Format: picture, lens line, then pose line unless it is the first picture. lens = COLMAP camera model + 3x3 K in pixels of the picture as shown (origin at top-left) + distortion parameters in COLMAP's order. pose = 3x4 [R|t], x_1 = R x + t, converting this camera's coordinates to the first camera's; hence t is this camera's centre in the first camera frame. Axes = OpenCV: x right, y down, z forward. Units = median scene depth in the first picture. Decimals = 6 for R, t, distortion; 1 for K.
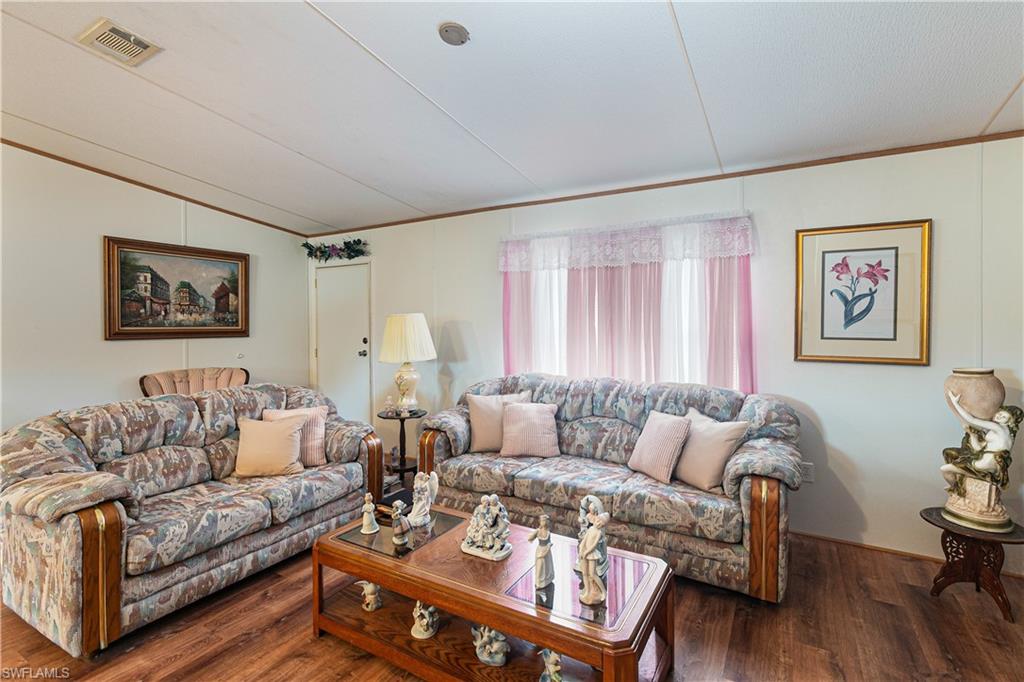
lens RADIAL K [[477.9, 0, 523.9], [0, 477.9, 330.7], [0, 0, 1]] dist [0.013435, -0.000461]
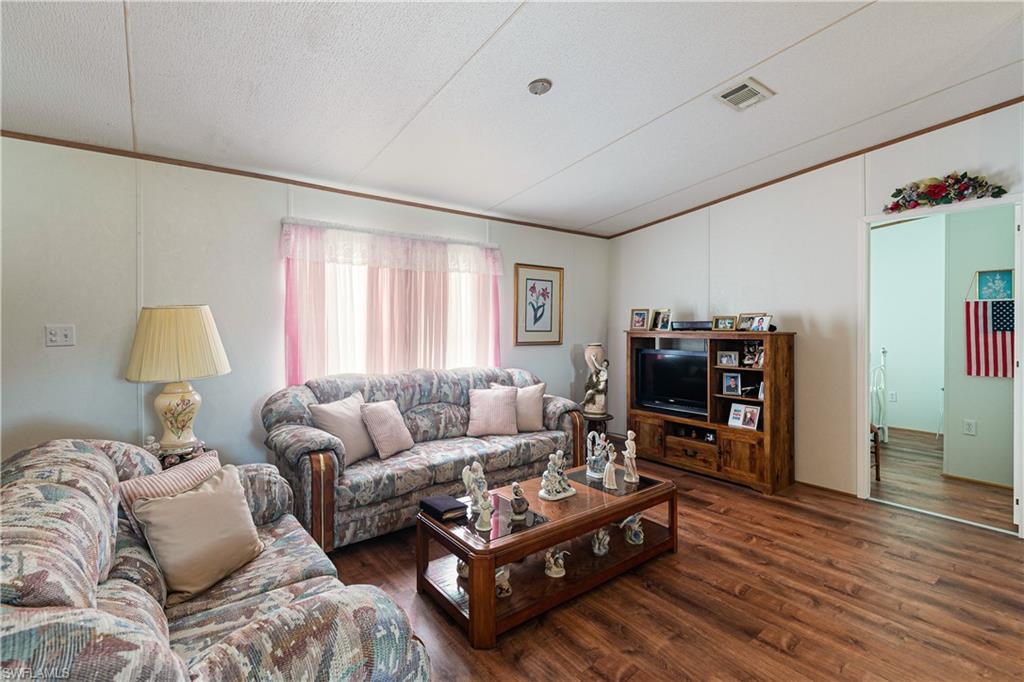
lens RADIAL K [[477.9, 0, 523.9], [0, 477.9, 330.7], [0, 0, 1]] dist [0.013435, -0.000461]
pose [[0.361654, -0.014470, 0.932200, -0.889528], [0.008023, 0.999891, 0.012408, -0.005876], [-0.932278, 0.002992, 0.361730, 0.408689]]
